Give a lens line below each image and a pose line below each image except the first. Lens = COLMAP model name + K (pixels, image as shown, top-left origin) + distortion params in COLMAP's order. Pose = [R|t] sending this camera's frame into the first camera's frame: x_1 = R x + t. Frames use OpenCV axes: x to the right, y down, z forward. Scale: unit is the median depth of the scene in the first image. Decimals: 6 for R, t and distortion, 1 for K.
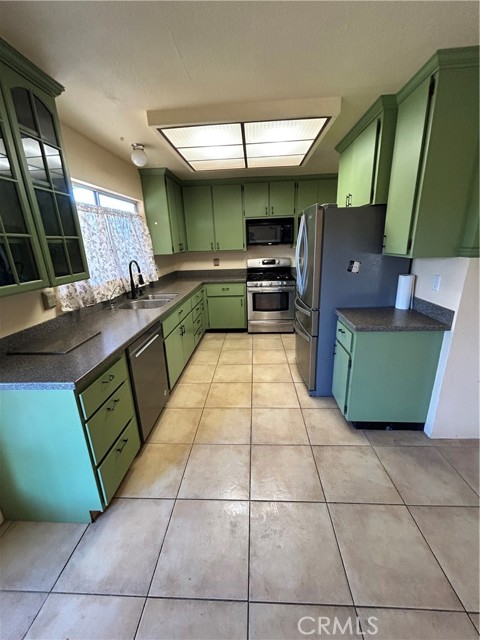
lens RADIAL K [[258.8, 0, 240.5], [0, 258.8, 318.2], [0, 0, 1]] dist [-0.002294, -0.000271]
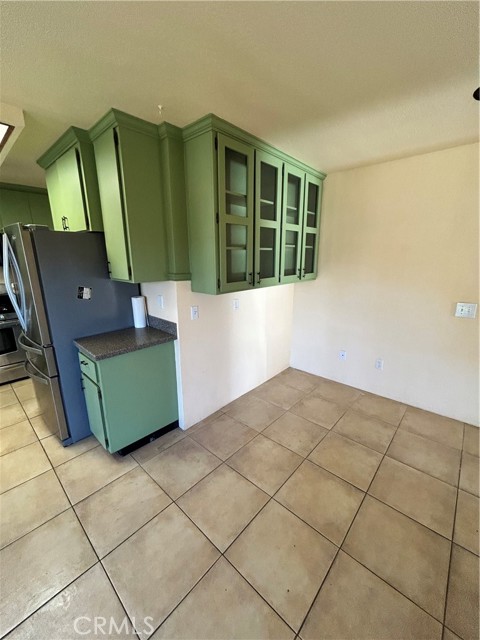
lens RADIAL K [[258.8, 0, 241.8], [0, 258.8, 318.6], [0, 0, 1]] dist [-0.002294, -0.000271]
pose [[0.628769, -0.150656, 0.762858, 0.071691], [0.202960, 0.978841, 0.026025, -0.016674], [-0.750638, 0.138466, 0.646042, -0.041707]]
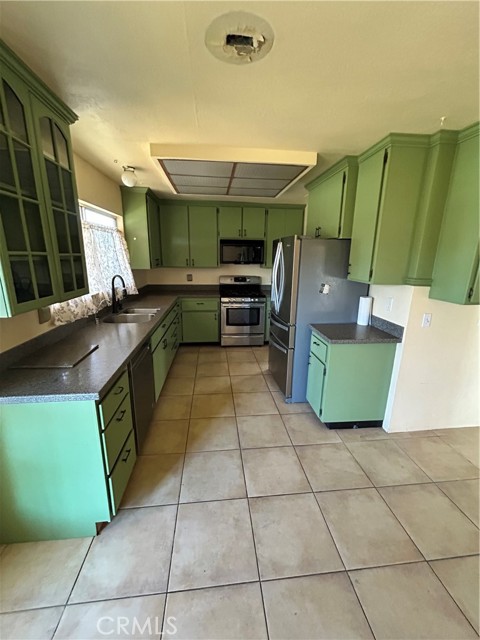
lens RADIAL K [[258.8, 0, 240.8], [0, 258.8, 318.5], [0, 0, 1]] dist [-0.002294, -0.000271]
pose [[0.986020, 0.010418, 0.166302, -0.152062], [-0.001758, 0.998639, -0.052132, -0.002585], [-0.166619, 0.051111, 0.984696, -0.101675]]
